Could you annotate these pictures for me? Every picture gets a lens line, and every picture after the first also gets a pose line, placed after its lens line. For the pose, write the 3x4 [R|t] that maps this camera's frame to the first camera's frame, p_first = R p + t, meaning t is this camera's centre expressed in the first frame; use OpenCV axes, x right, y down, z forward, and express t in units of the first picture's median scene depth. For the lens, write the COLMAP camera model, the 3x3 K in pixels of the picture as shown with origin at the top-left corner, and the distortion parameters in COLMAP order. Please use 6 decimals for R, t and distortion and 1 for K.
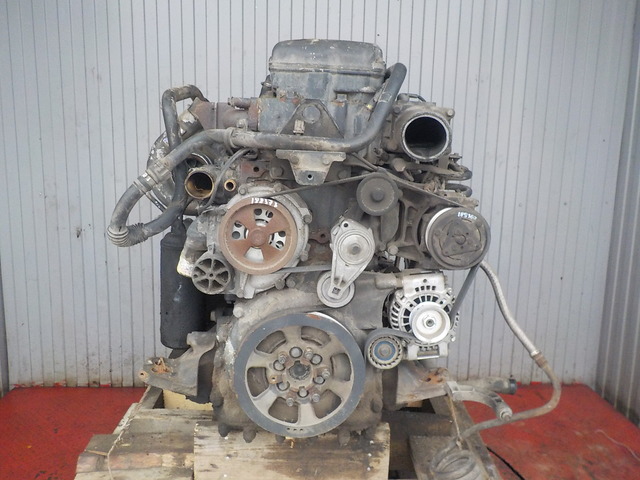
lens RADIAL K [[576.5, 0, 318.8], [0, 576.5, 241.8], [0, 0, 1]] dist [0.000203, -0.001236]
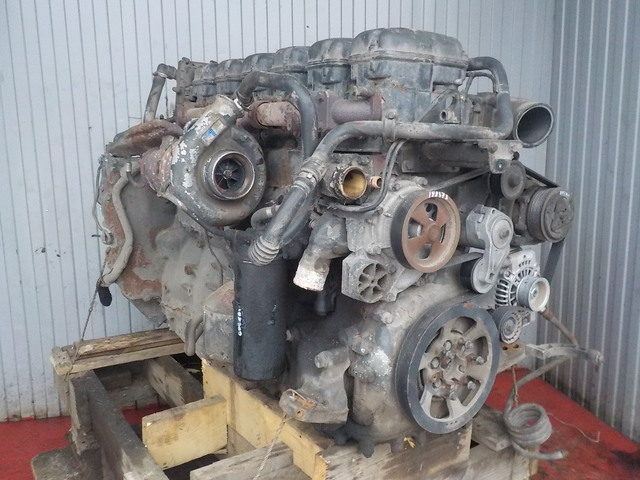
lens RADIAL K [[578.7, 0, 320.0], [0, 578.7, 240.0], [0, 0, 1]] dist [0.002209, -0.004748]
pose [[0.839469, -0.118706, 0.530283, -0.721116], [0.120653, 0.992207, 0.031109, -0.044801], [-0.529843, 0.037865, 0.847250, 0.265952]]
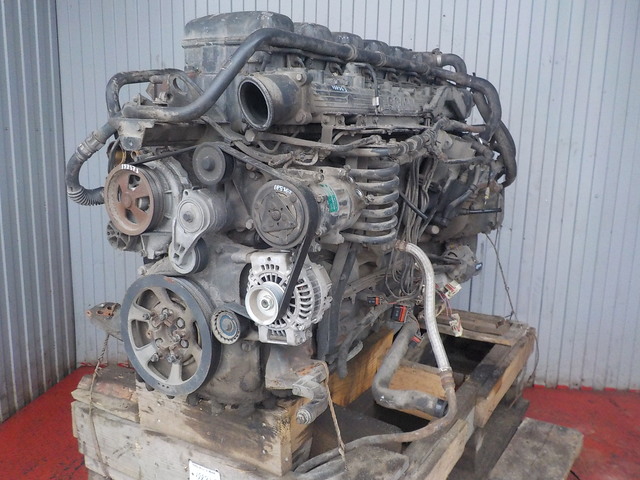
lens RADIAL K [[576.5, 0, 318.8], [0, 576.5, 241.8], [0, 0, 1]] dist [0.000203, -0.001236]
pose [[0.843284, 0.091805, -0.529569, 0.739057], [-0.091812, 0.995427, 0.026364, 0.007742], [0.529568, 0.026389, 0.847857, 0.244920]]
